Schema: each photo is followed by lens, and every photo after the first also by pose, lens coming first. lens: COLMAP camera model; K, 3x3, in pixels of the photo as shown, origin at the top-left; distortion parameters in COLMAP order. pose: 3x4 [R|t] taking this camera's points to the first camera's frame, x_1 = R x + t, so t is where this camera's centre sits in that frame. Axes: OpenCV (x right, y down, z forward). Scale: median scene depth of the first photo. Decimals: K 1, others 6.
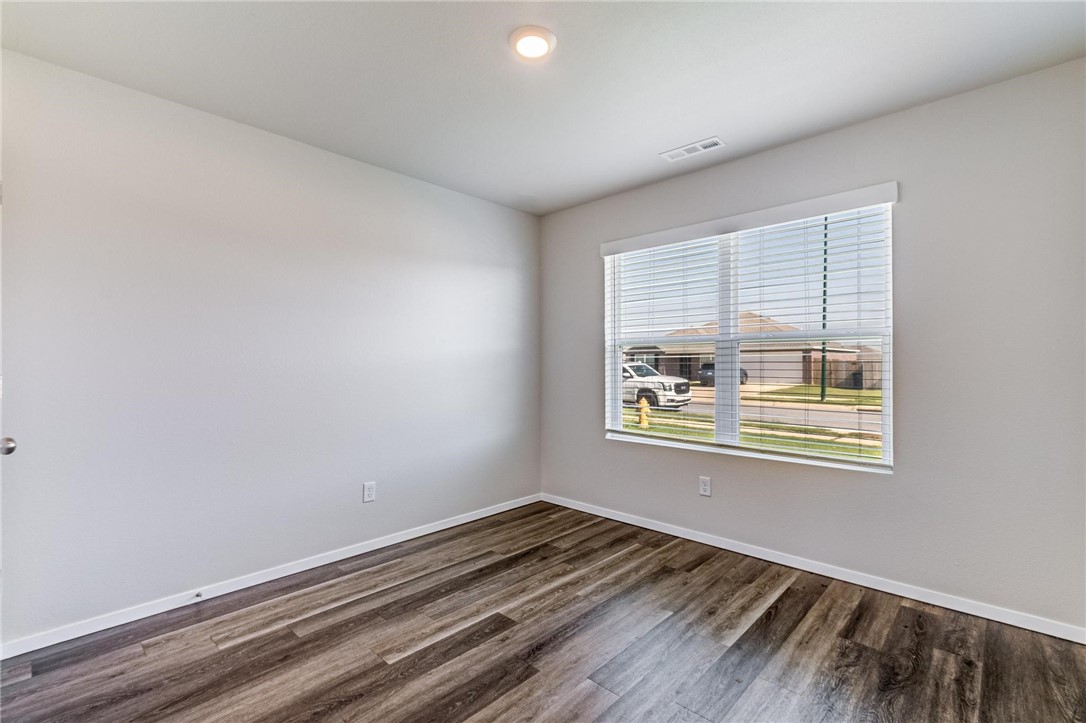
lens RADIAL K [[481.0, 0, 543.6], [0, 481.0, 356.0], [0, 0, 1]] dist [0.000680, 0.000359]
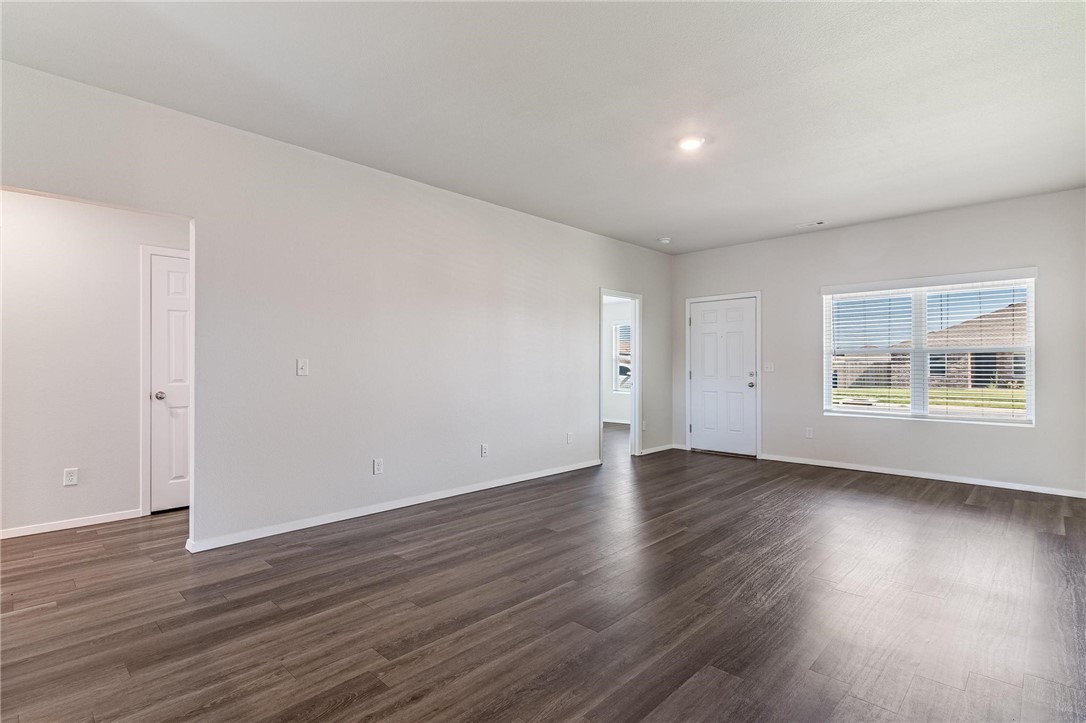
lens RADIAL K [[525.0, 0, 535.4], [0, 525.0, 367.7], [0, 0, 1]] dist [-0.002314, -0.000864]
pose [[0.999992, 0.001177, -0.003759, -0.787514], [-0.001160, 0.999989, 0.004590, 0.011757], [0.003764, -0.004586, 0.999982, -0.681318]]
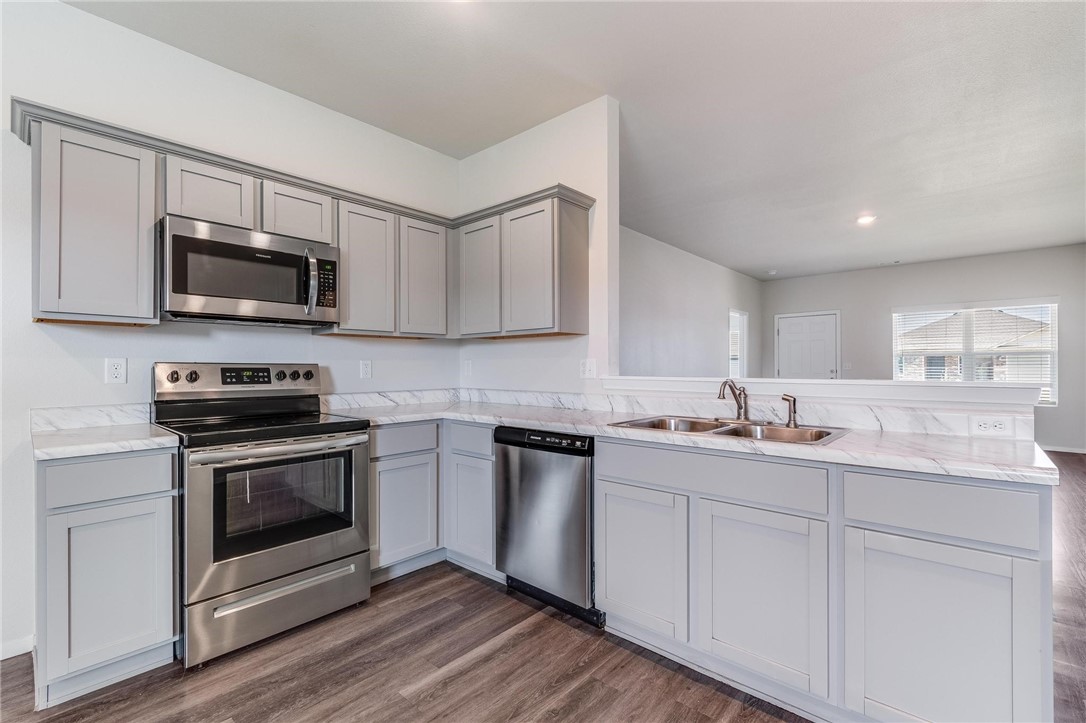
lens RADIAL K [[481.0, 0, 542.7], [0, 481.0, 362.2], [0, 0, 1]] dist [0.000680, 0.000359]
pose [[0.998786, -0.002780, 0.049184, -1.509409], [0.003337, 0.999931, -0.011261, 0.018542], [-0.049149, 0.011411, 0.998726, -1.028179]]
